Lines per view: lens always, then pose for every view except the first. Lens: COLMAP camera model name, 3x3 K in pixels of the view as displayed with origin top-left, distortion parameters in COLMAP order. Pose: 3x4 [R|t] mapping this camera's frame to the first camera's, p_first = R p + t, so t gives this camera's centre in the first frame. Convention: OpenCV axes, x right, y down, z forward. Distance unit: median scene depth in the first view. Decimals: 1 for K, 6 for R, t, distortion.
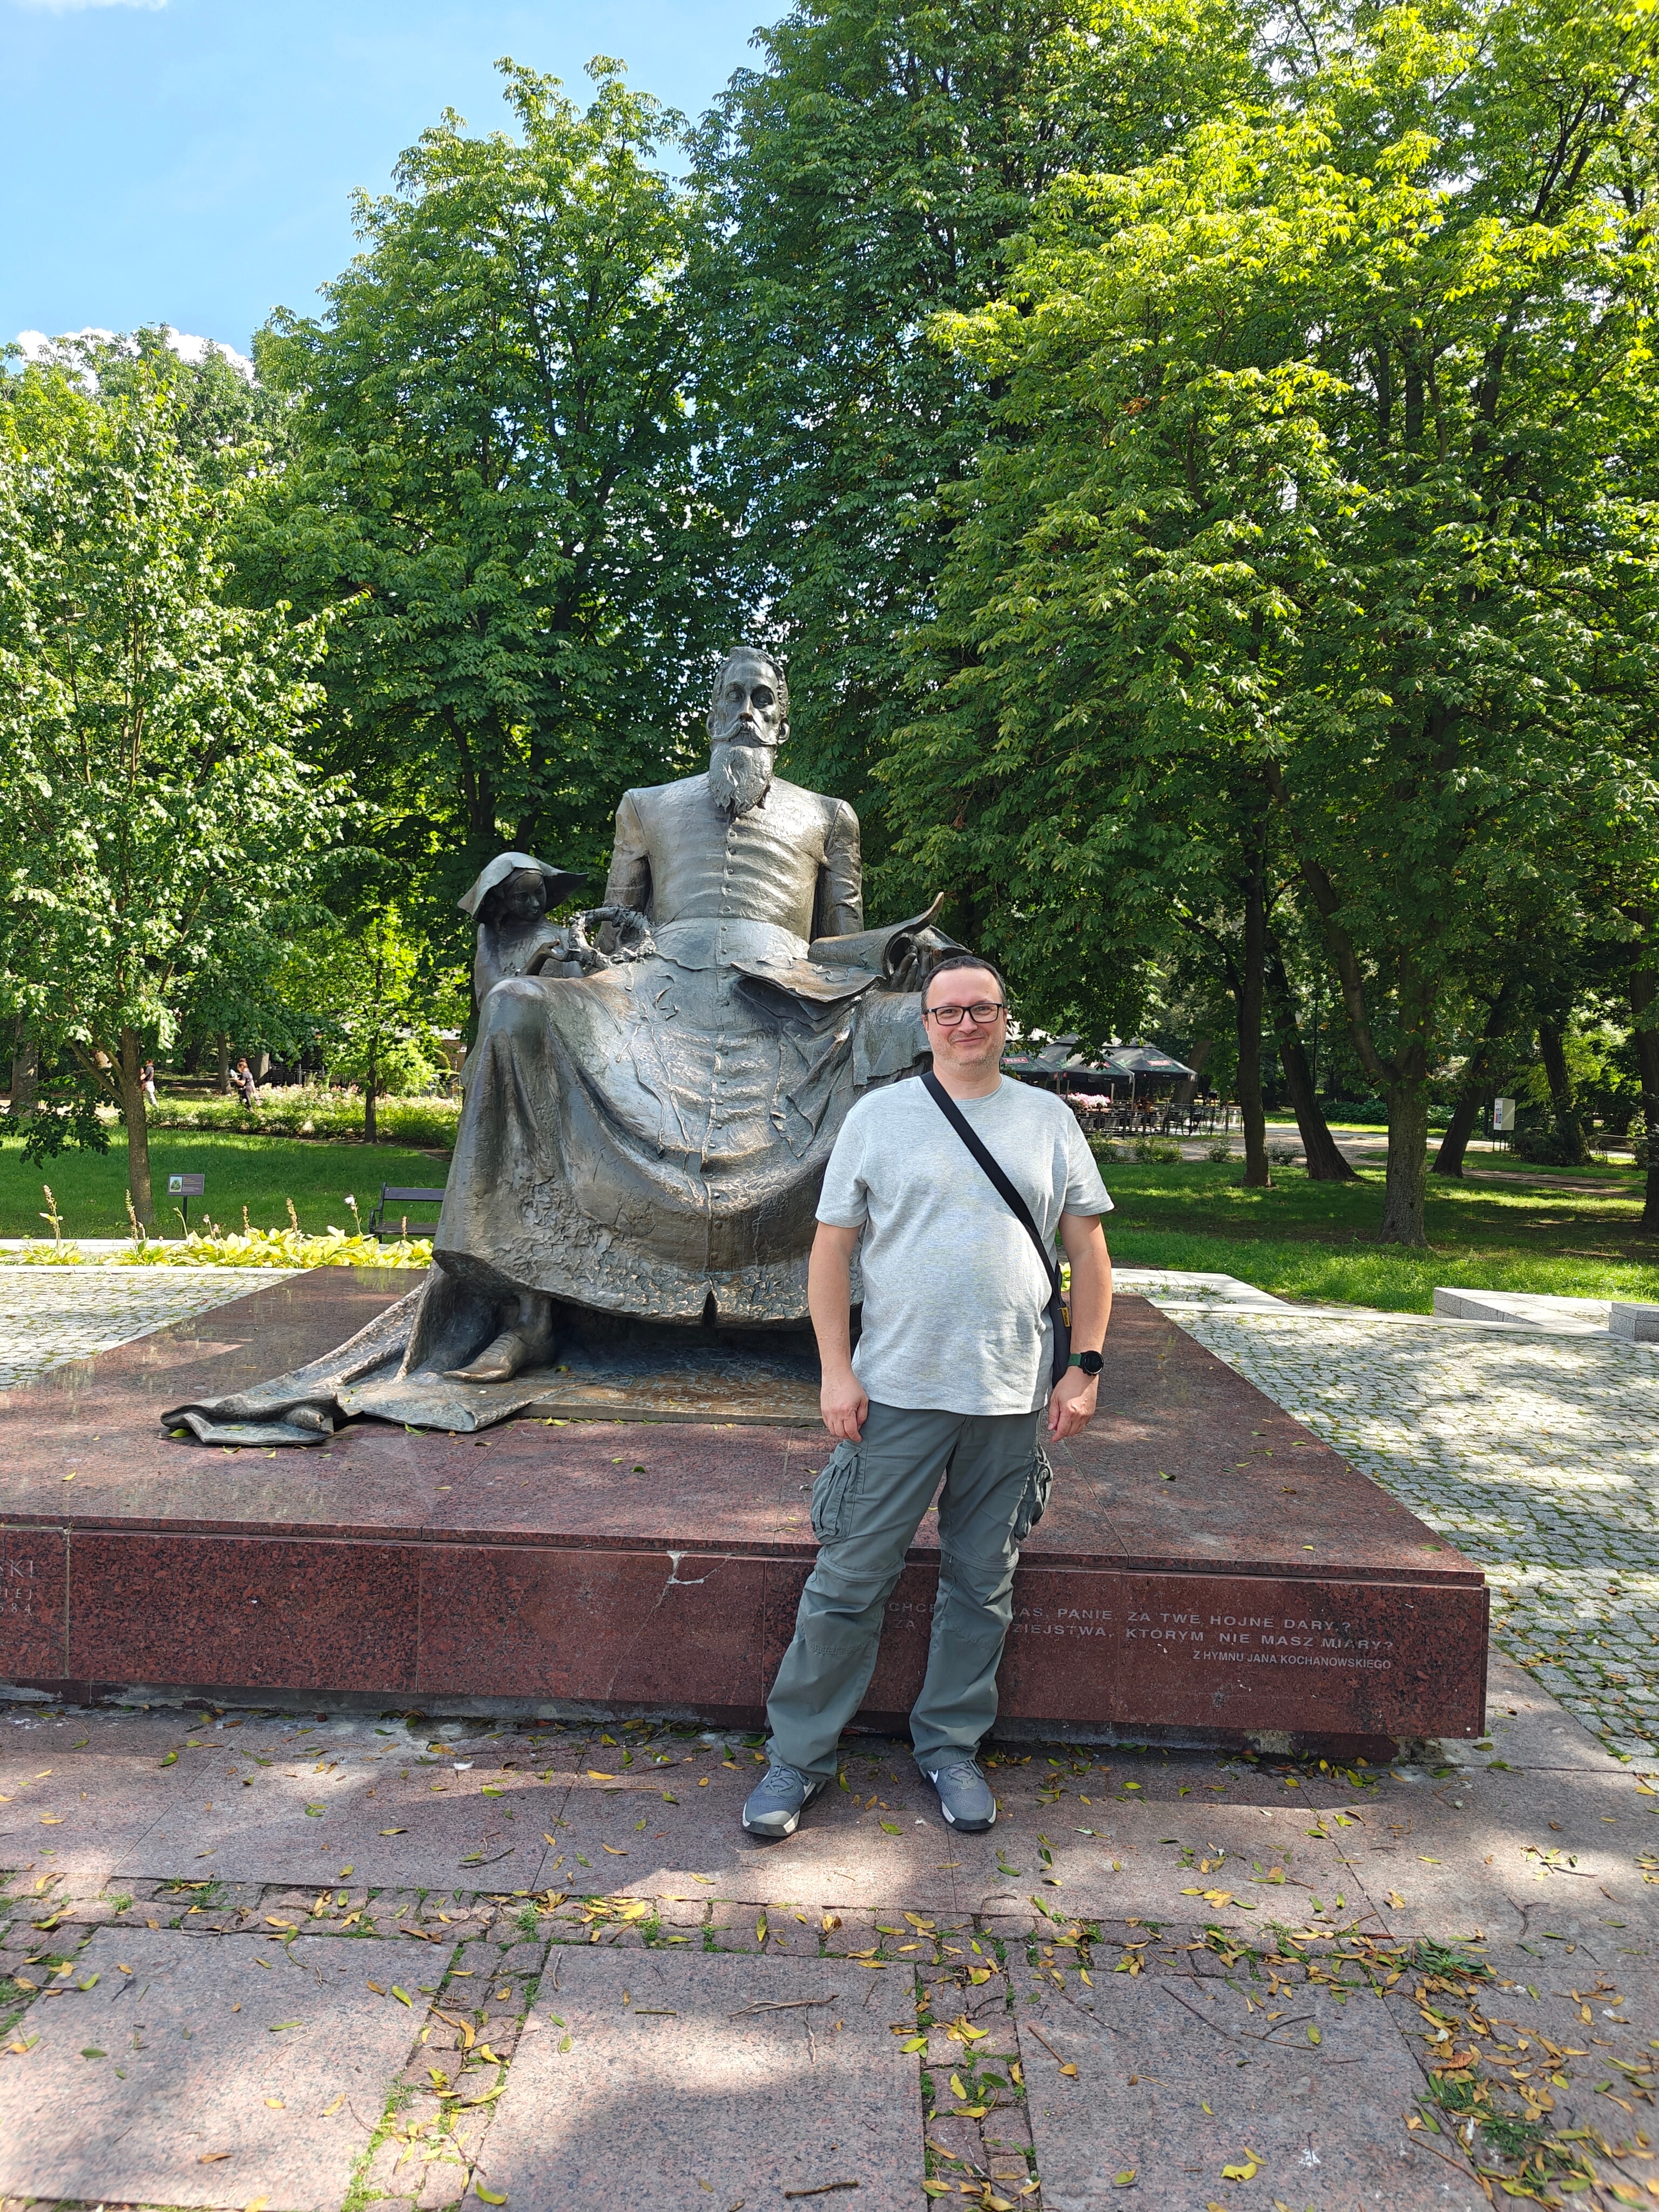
lens RADIAL K [[1530.2, 0, 822.7], [0, 1530.2, 1097.2], [0, 0, 1]] dist [0.049562, -0.046865]
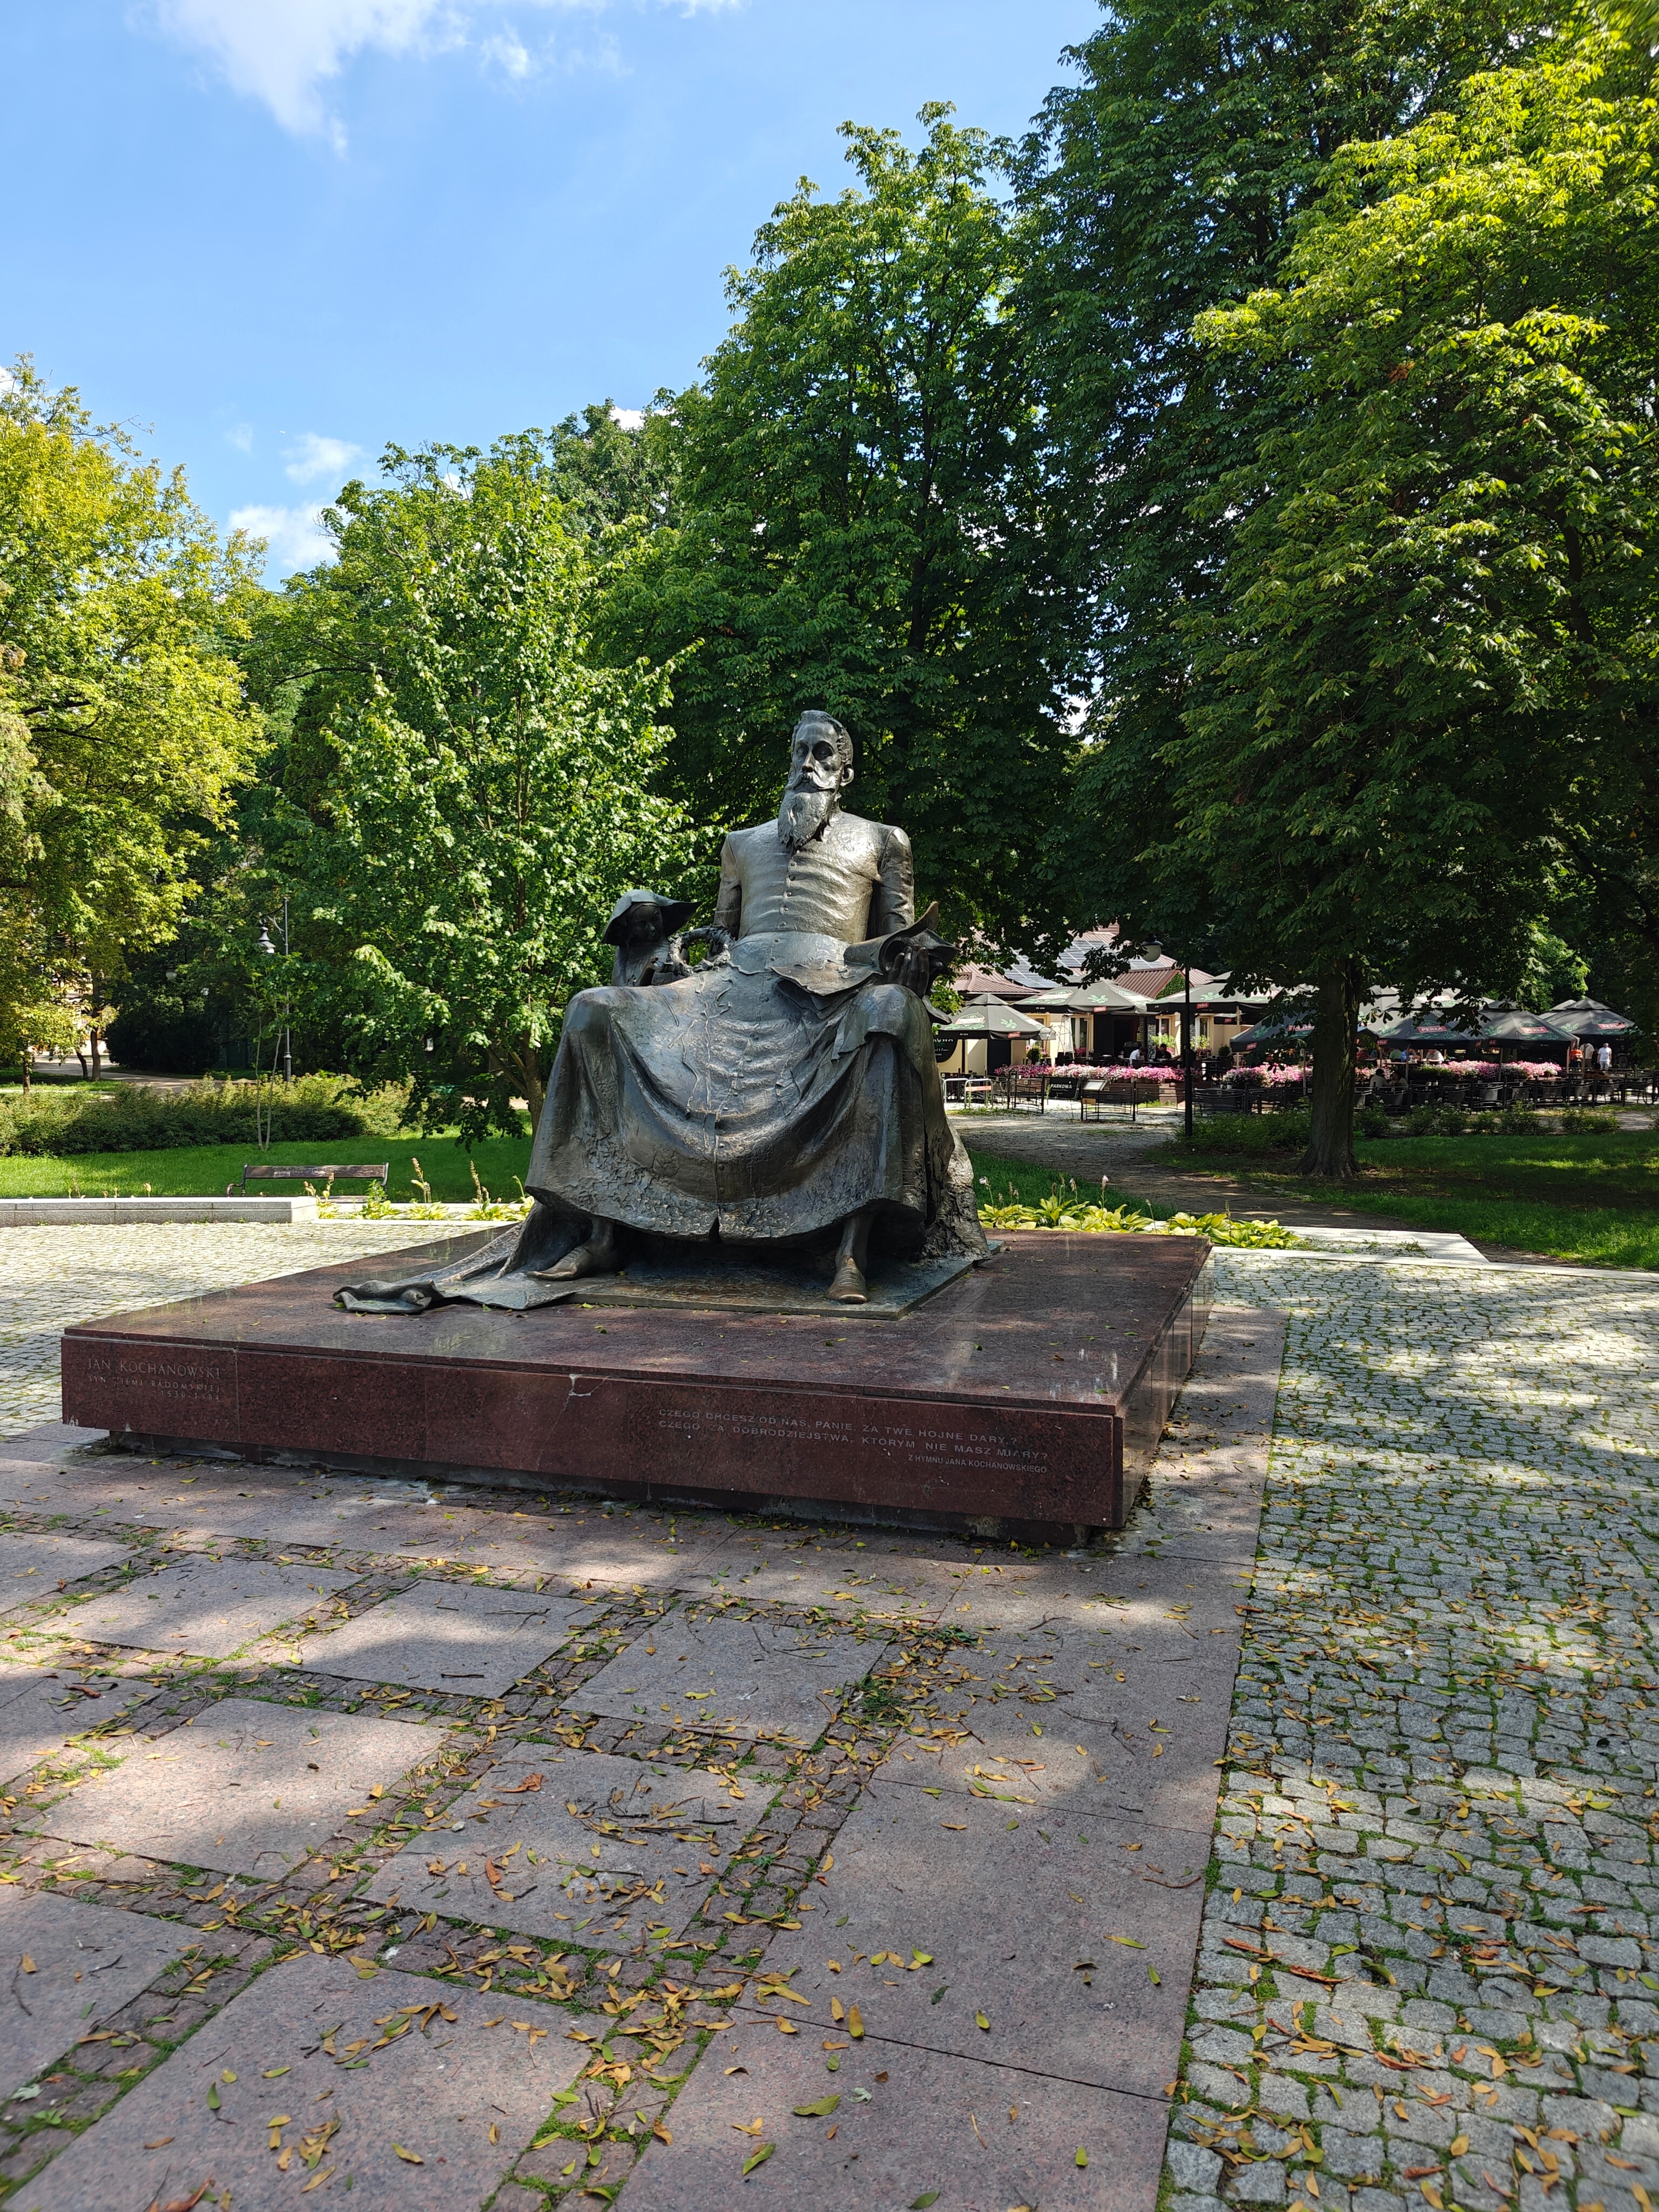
lens RADIAL K [[1548.6, 0, 828.9], [0, 1548.6, 1100.8], [0, 0, 1]] dist [0.023658, 0.002541]
pose [[0.953581, -0.024671, -0.300125, 0.260429], [0.028538, 0.999556, 0.008510, 0.009865], [0.299782, -0.016680, 0.953862, -0.157257]]
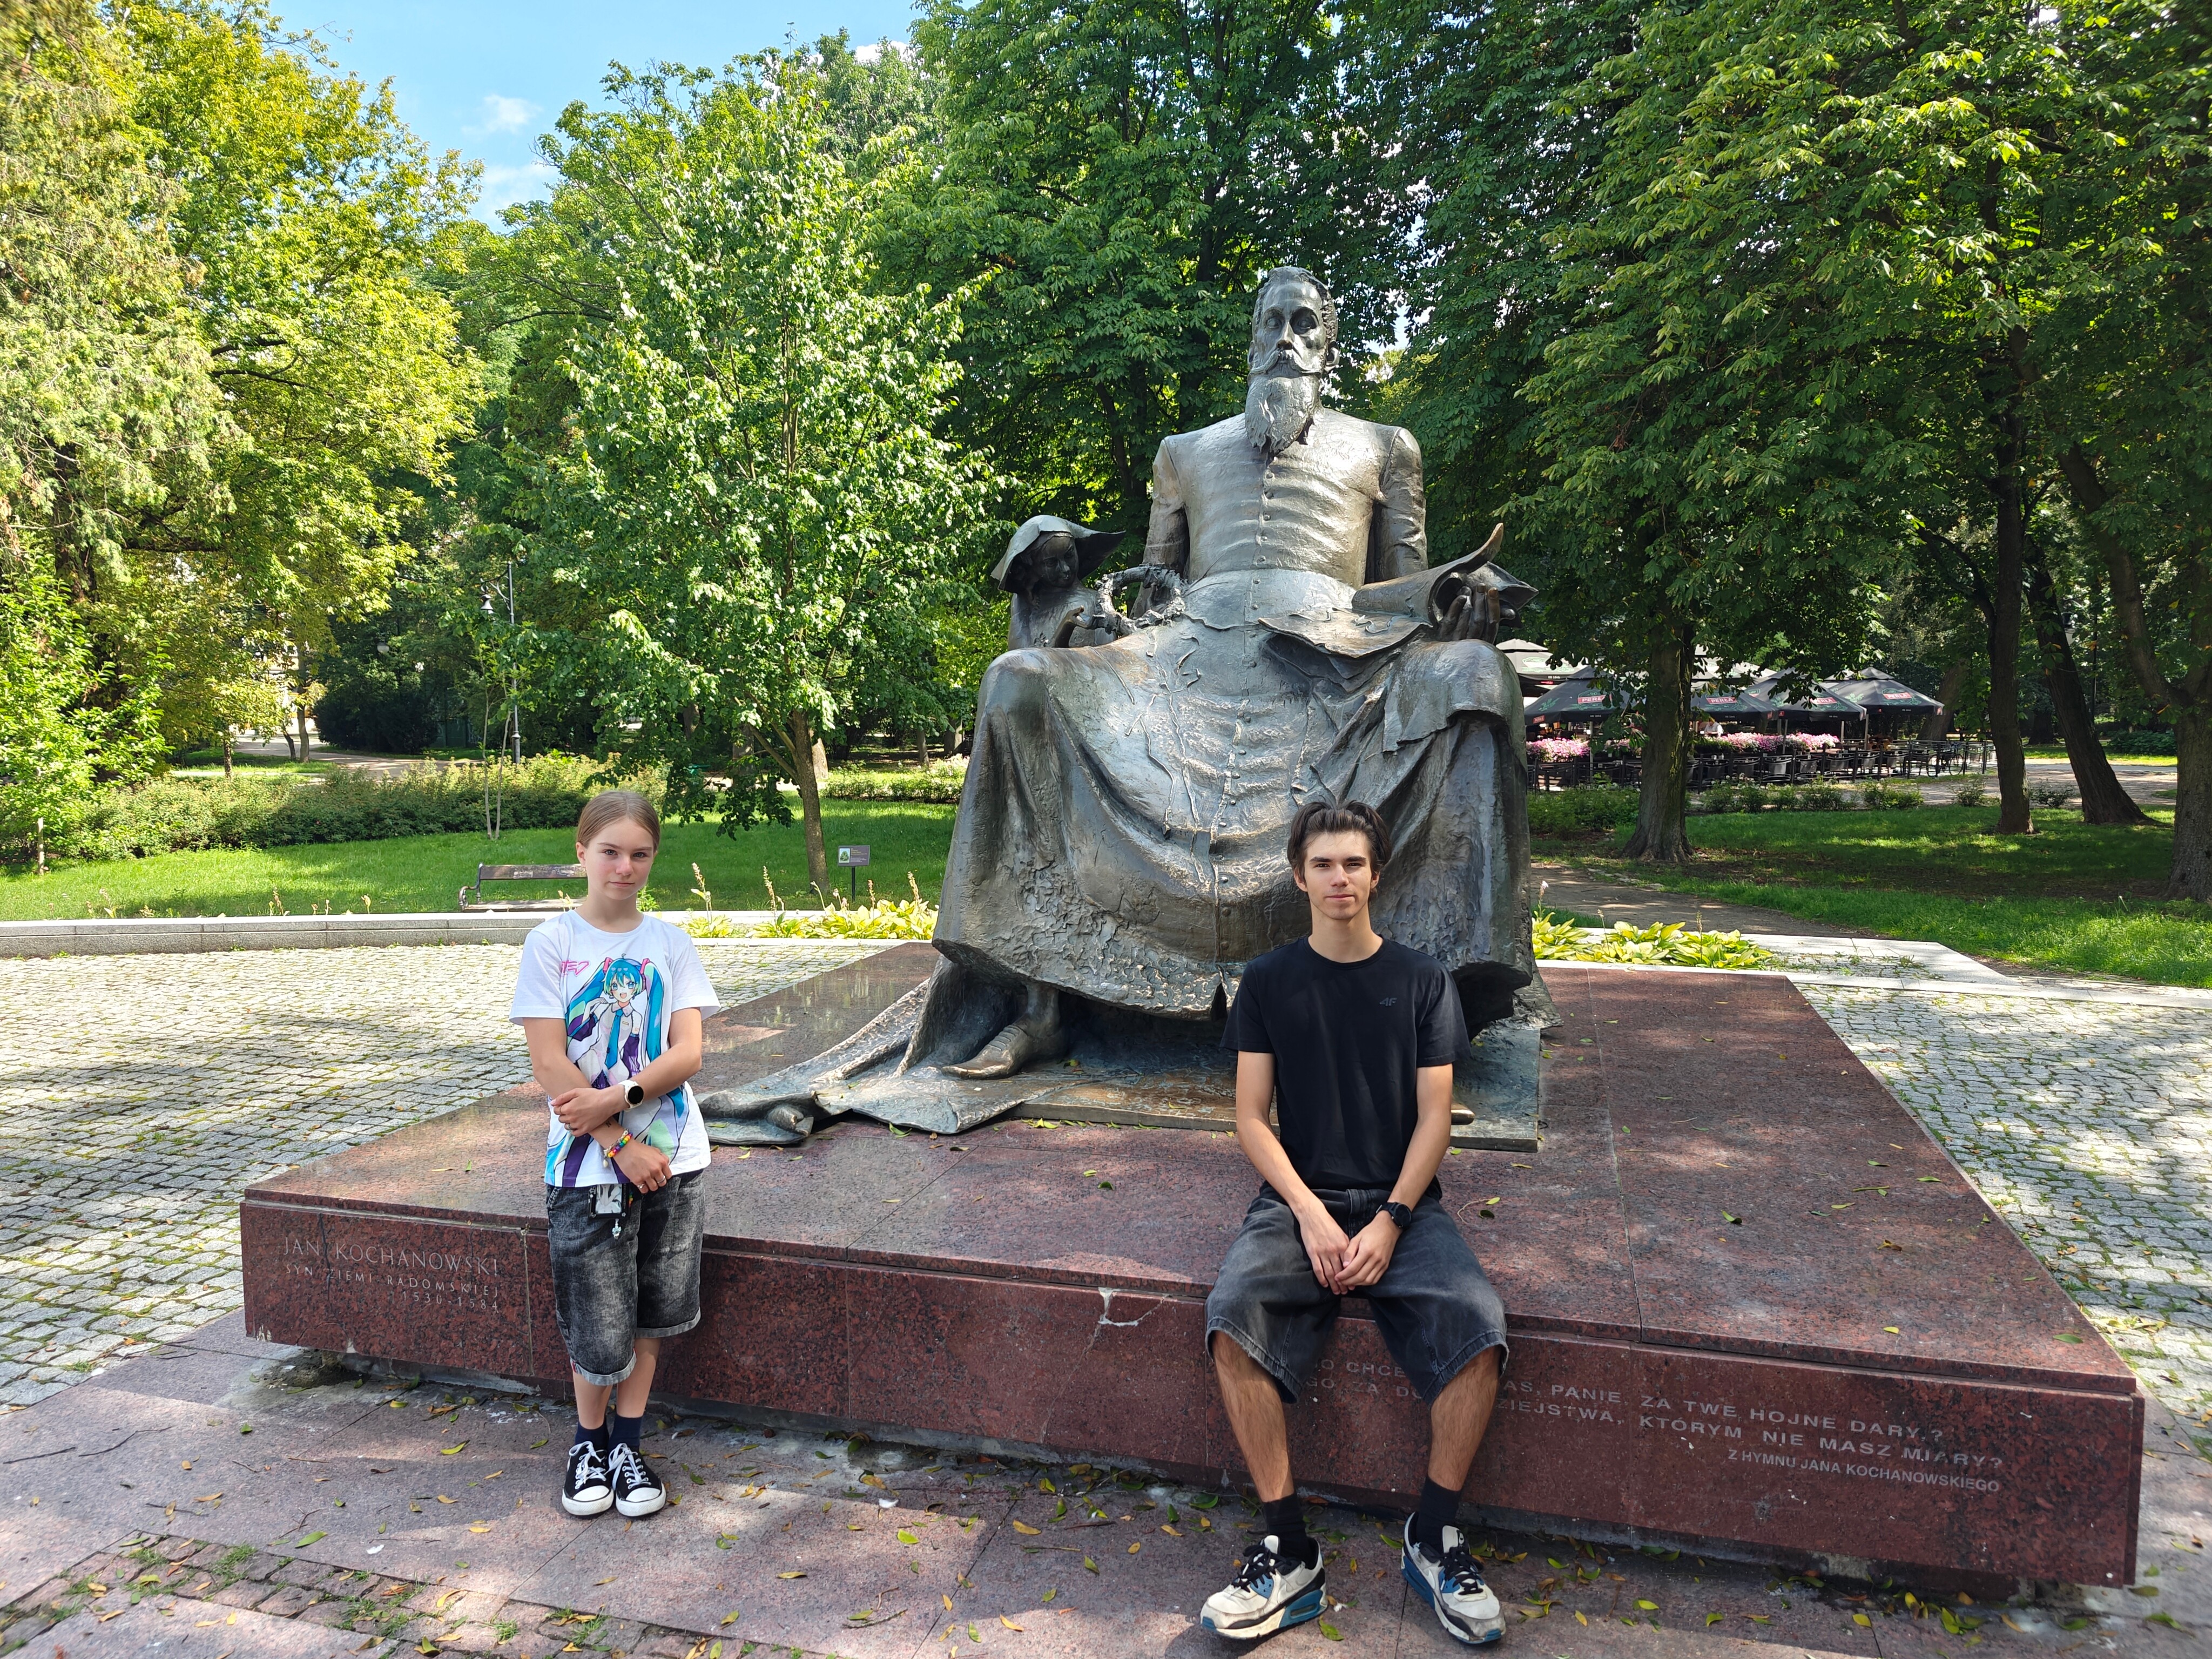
lens RADIAL K [[1530.2, 0, 1106.0], [0, 1530.2, 829.5], [0, 0, 1]] dist [0.049562, -0.046865]
pose [[0.963830, -0.021122, -0.265680, 0.064034], [0.034469, 0.998362, 0.045675, -0.005757], [0.264280, -0.053181, 0.962979, 0.064870]]
